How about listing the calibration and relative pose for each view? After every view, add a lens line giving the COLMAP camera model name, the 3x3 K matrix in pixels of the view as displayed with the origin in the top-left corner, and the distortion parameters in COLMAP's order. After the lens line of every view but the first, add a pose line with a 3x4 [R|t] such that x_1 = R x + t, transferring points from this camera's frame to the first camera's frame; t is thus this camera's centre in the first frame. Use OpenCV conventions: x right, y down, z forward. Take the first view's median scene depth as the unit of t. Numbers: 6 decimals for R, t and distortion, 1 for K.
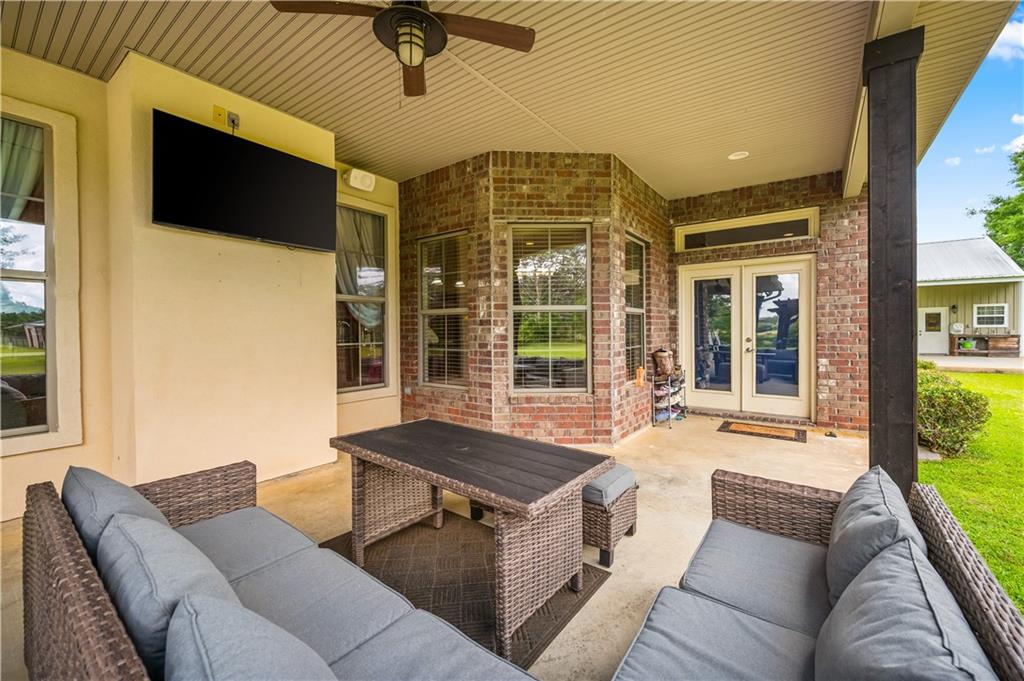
lens RADIAL K [[413.4, 0, 510.8], [0, 413.4, 336.2], [0, 0, 1]] dist [-0.000698, -0.000080]
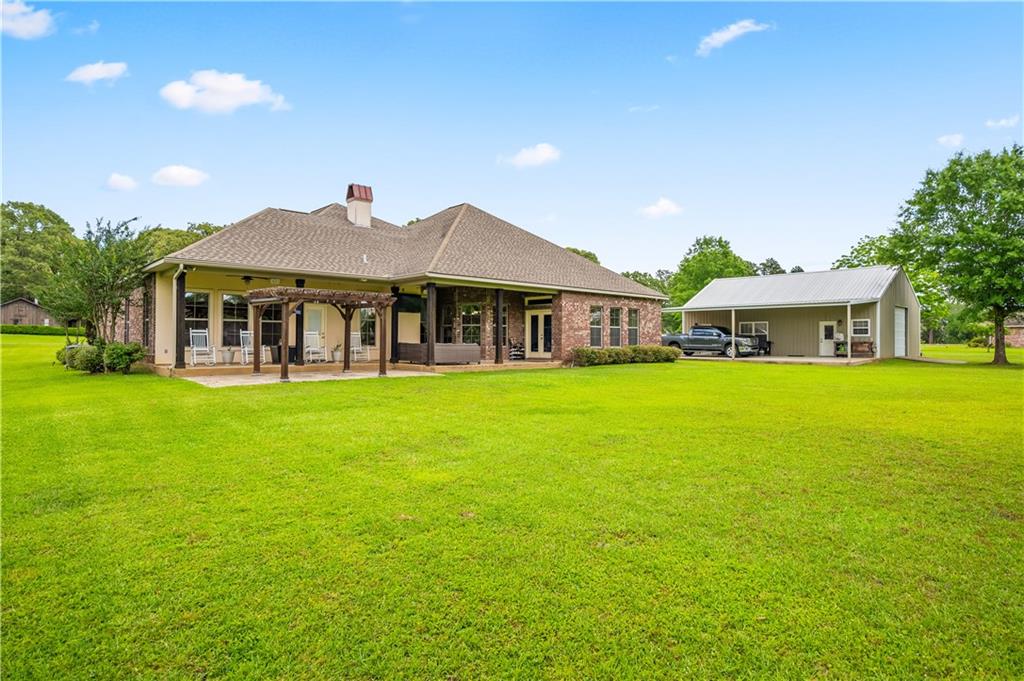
lens RADIAL K [[571.0, 0, 516.5], [0, 571.0, 335.6], [0, 0, 1]] dist [0.000685, 0.000548]
pose [[0.983747, 0.010022, -0.179278, 1.308706], [-0.014705, 0.999584, -0.024811, 0.138423], [0.178955, 0.027044, 0.983485, -3.715099]]
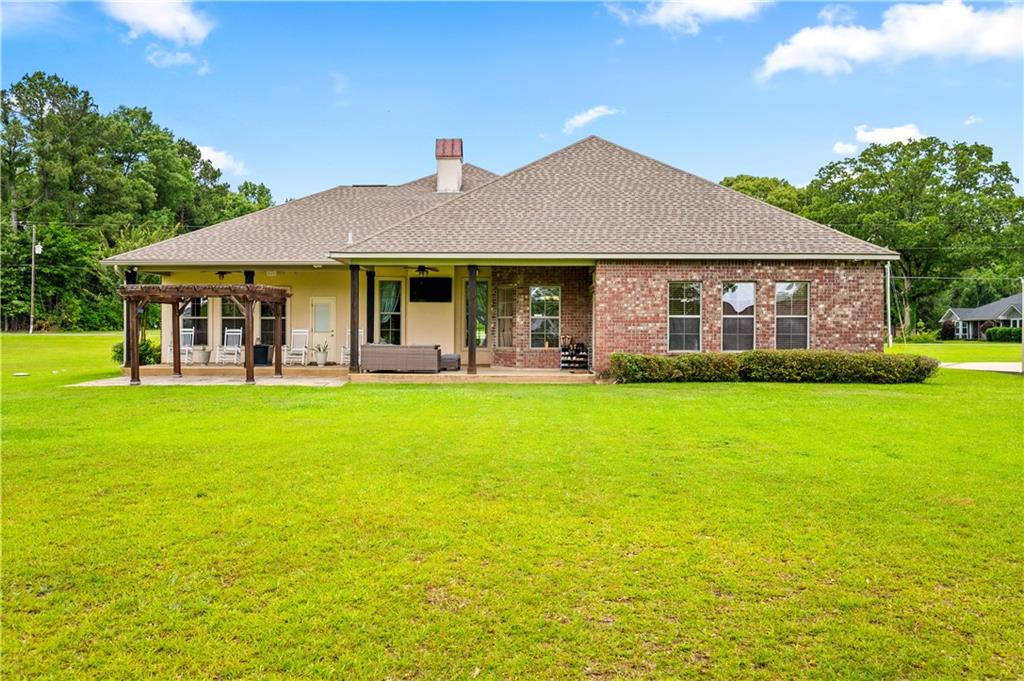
lens RADIAL K [[805.8, 0, 512.5], [0, 805.8, 339.6], [0, 0, 1]] dist [-0.011416, -0.003583]
pose [[0.586426, 0.015264, -0.809859, 3.905613], [-0.020710, 0.999778, 0.003847, 0.047501], [0.809738, 0.014516, 0.586612, -1.821495]]
